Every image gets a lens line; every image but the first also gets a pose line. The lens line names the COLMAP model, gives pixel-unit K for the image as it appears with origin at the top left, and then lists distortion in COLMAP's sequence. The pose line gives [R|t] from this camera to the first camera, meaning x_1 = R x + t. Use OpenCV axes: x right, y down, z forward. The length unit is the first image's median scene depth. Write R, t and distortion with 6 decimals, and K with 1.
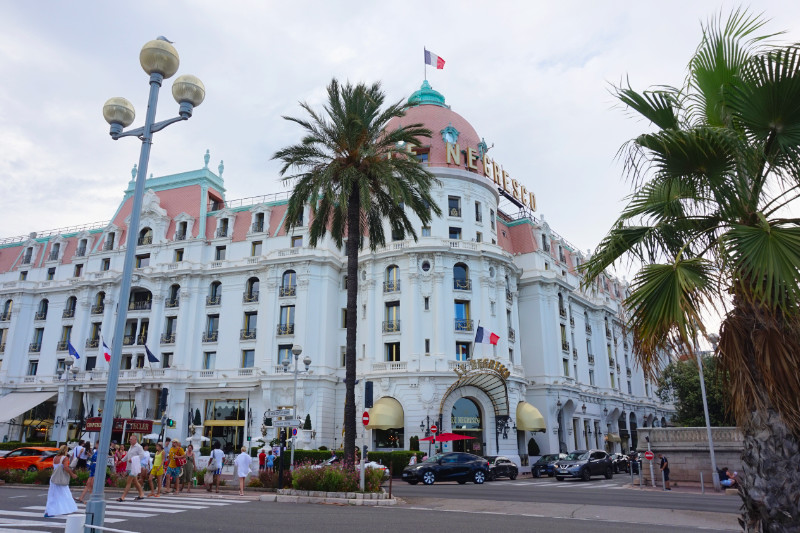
lens RADIAL K [[554.2, 0, 400.0], [0, 554.2, 266.5], [0, 0, 1]] dist [0.001543, 0.000458]
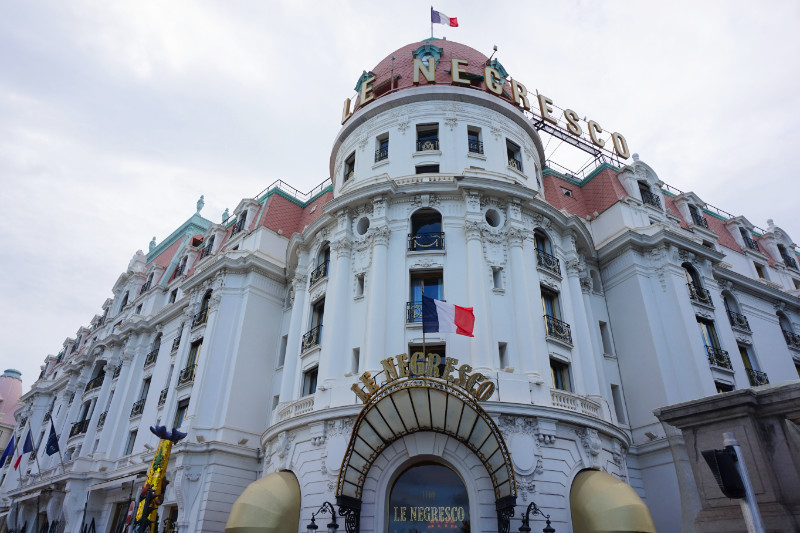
lens RADIAL K [[525.9, 0, 400.0], [0, 525.9, 266.5], [0, 0, 1]] dist [0.007634, 0.002003]
pose [[0.913904, -0.199342, -0.353612, 0.245338], [0.110624, 0.960452, -0.255528, 0.168329], [0.390565, 0.194411, 0.899813, 0.506786]]
